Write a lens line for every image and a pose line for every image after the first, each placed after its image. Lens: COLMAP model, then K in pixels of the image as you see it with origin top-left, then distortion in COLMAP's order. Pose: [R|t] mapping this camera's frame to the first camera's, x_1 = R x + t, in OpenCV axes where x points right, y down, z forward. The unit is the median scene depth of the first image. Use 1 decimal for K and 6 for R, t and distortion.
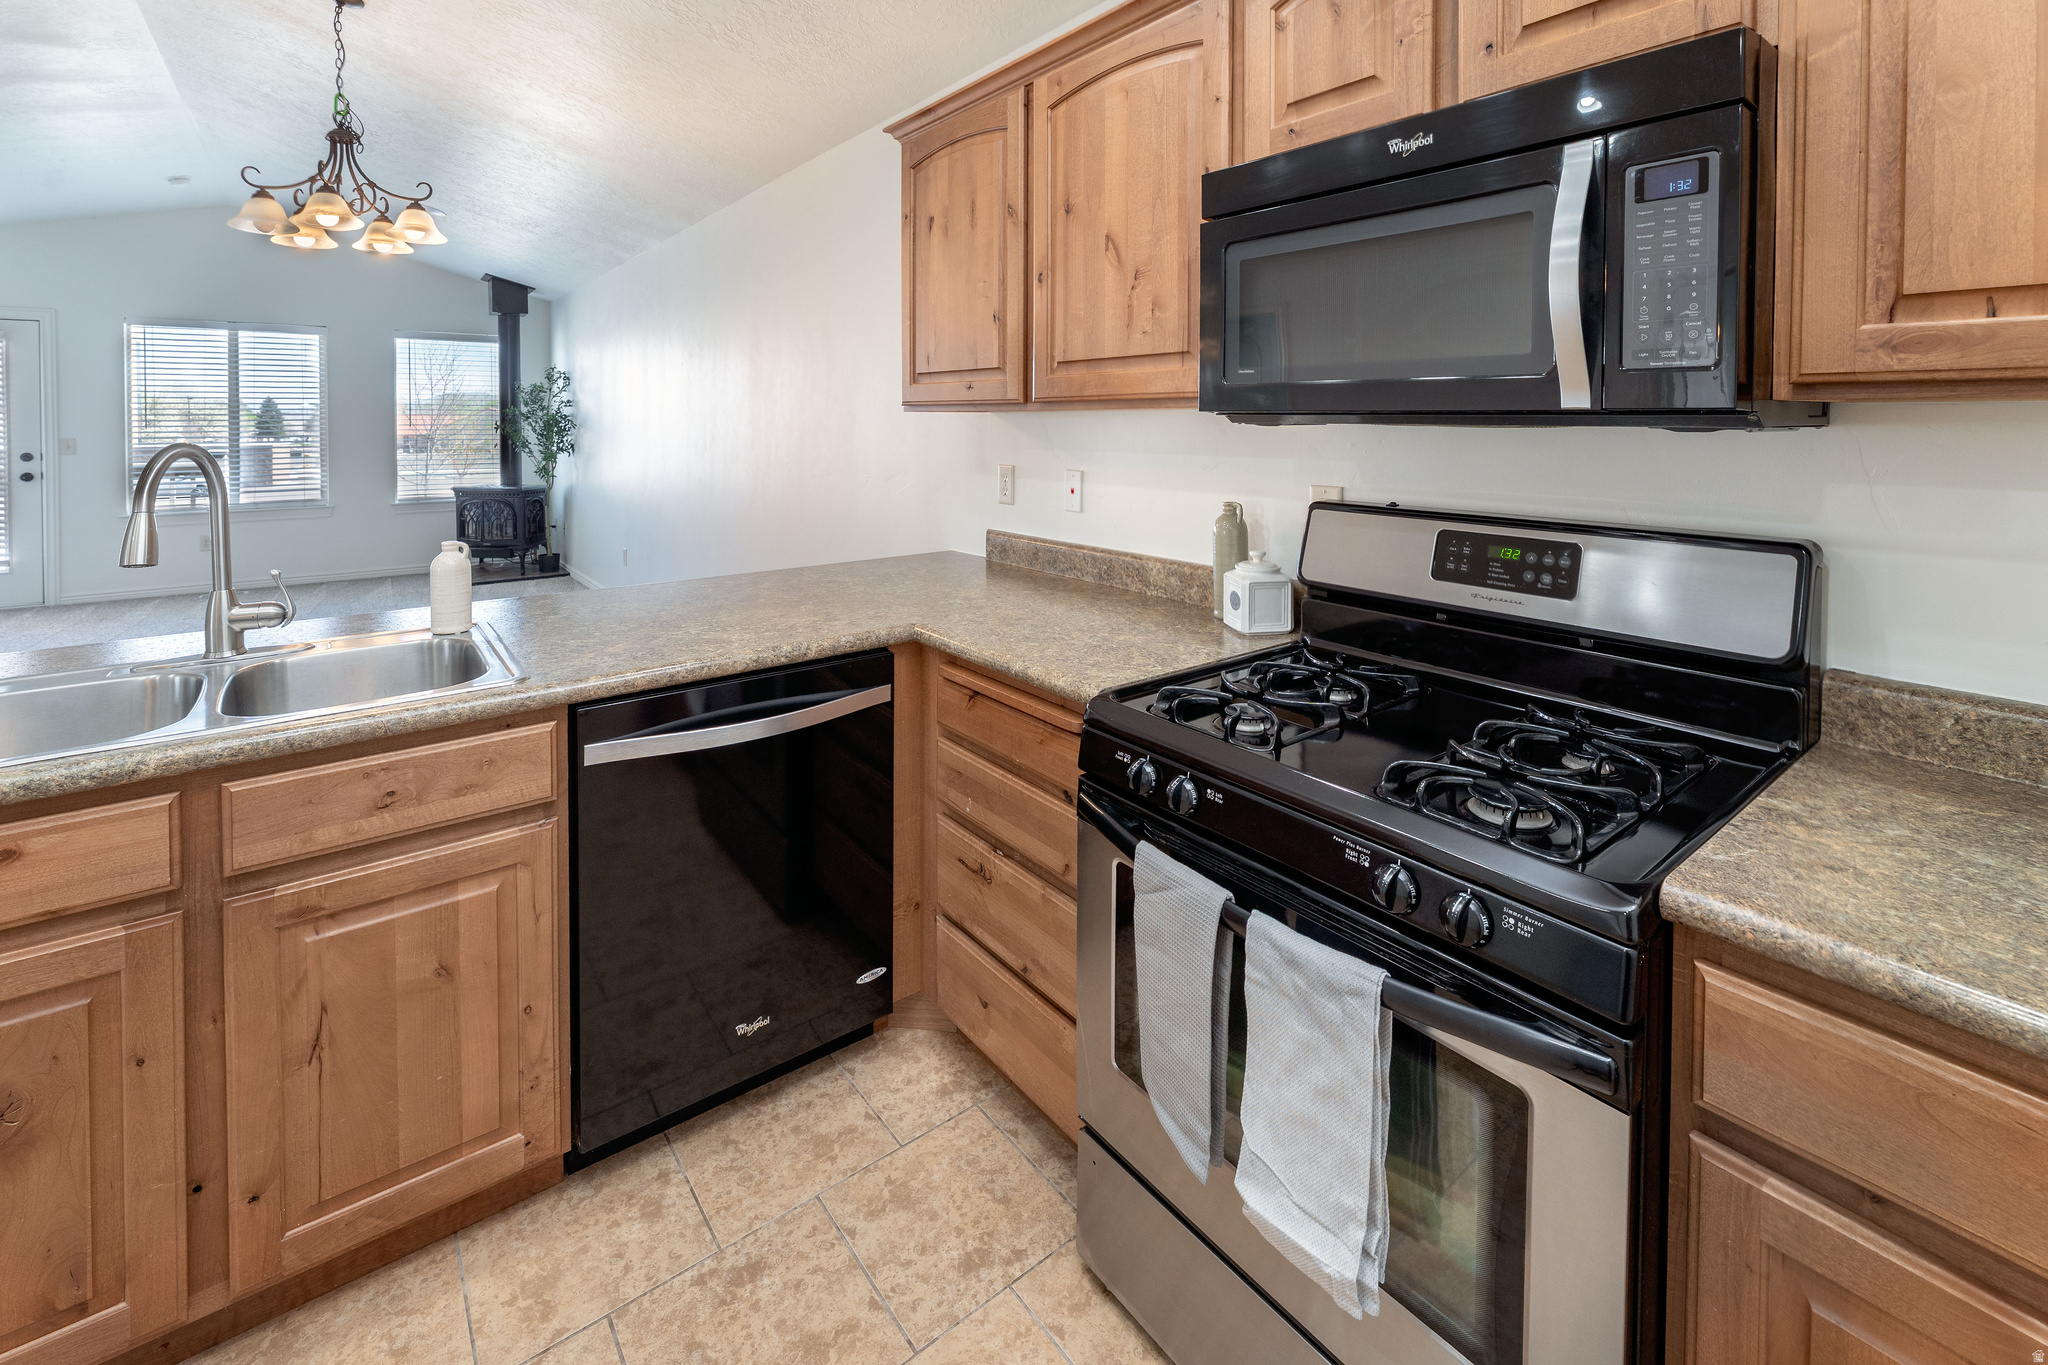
lens RADIAL K [[905.5, 0, 1031.7], [0, 905.5, 438.8], [0, 0, 1]] dist [0.001547, -0.000385]
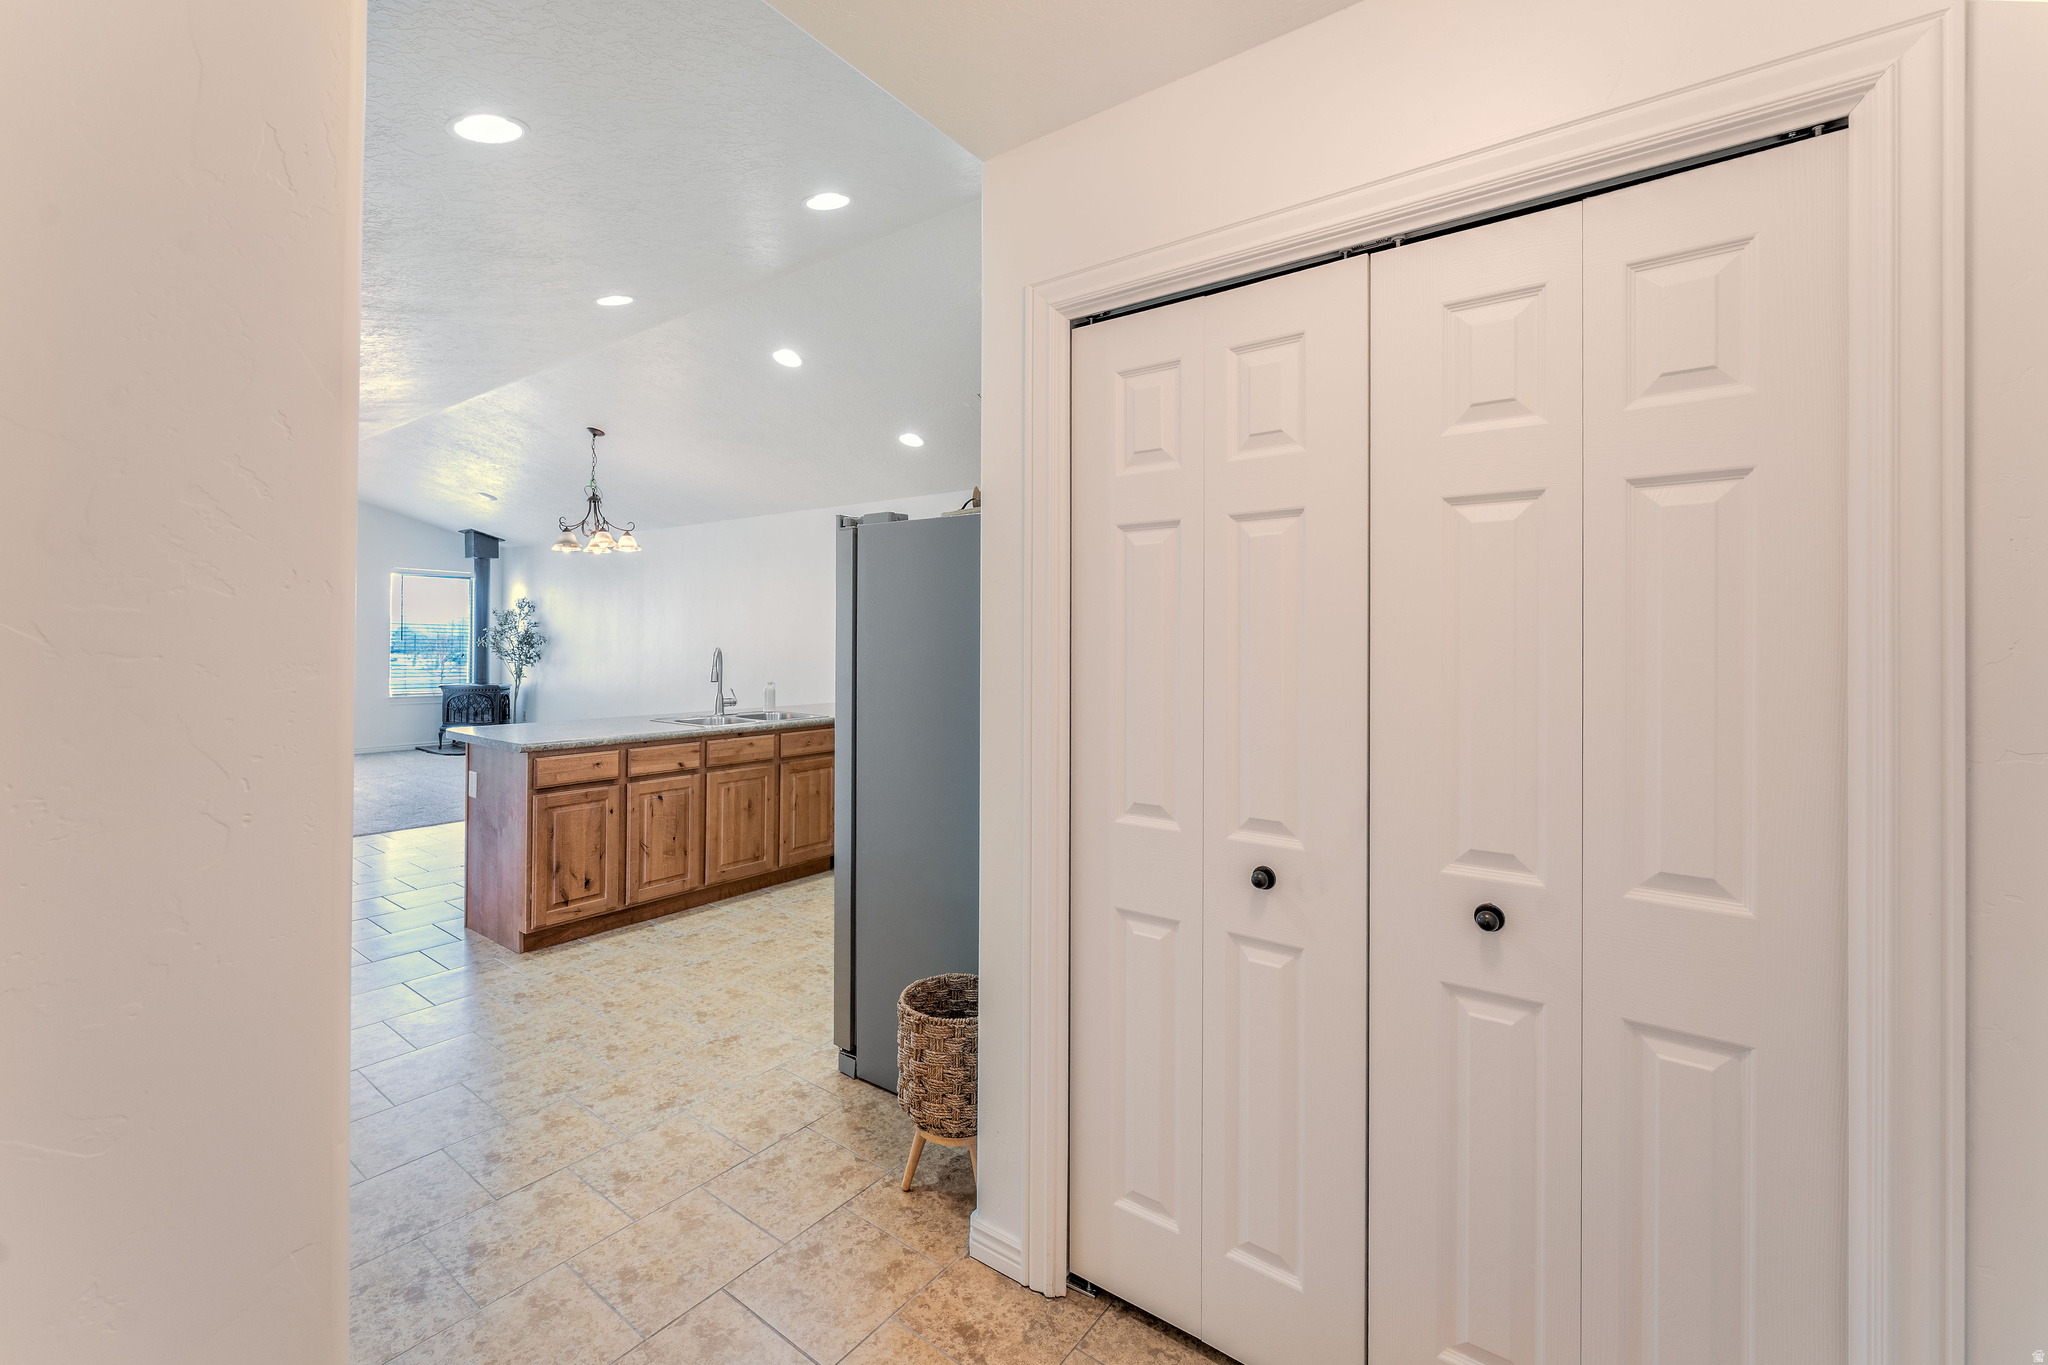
lens RADIAL K [[860.4, 0, 965.7], [0, 860.4, 625.8], [0, 0, 1]] dist [0.002679, 0.000346]
pose [[0.977236, 0.013524, 0.211725, -0.726266], [-0.005936, 0.999318, -0.036436, 0.038656], [-0.212073, 0.034350, 0.976650, -2.242452]]
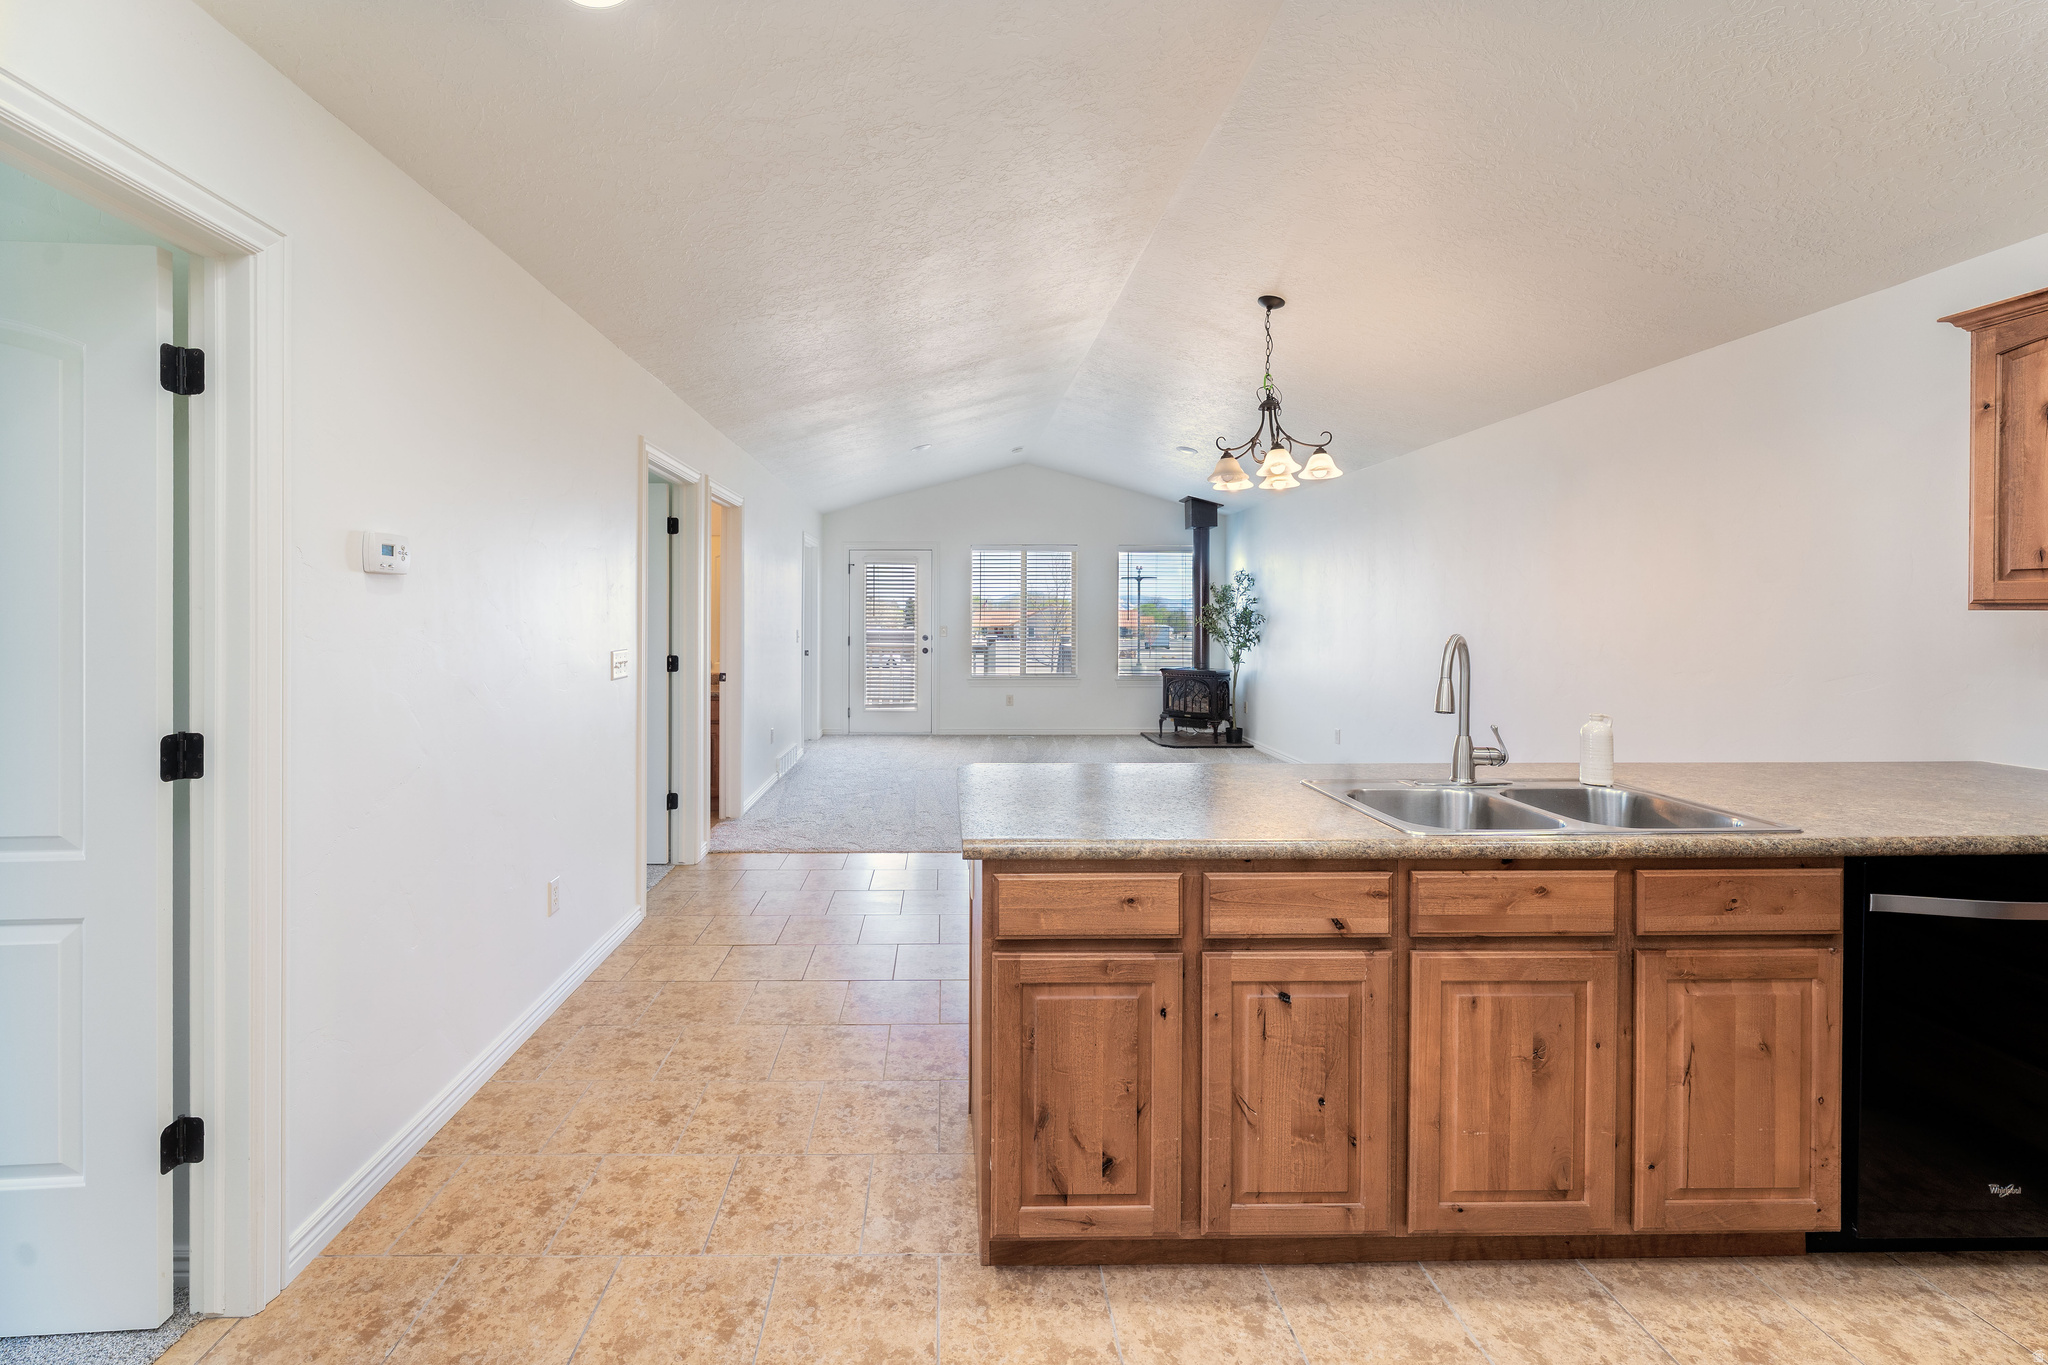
lens RADIAL K [[860.4, 0, 965.7], [0, 860.4, 625.8], [0, 0, 1]] dist [0.002679, 0.000346]
pose [[0.803428, 0.011515, -0.595291, -0.752817], [-0.015789, 0.999873, -0.001969, 0.008527], [0.595193, 0.010981, 0.803508, -0.598071]]
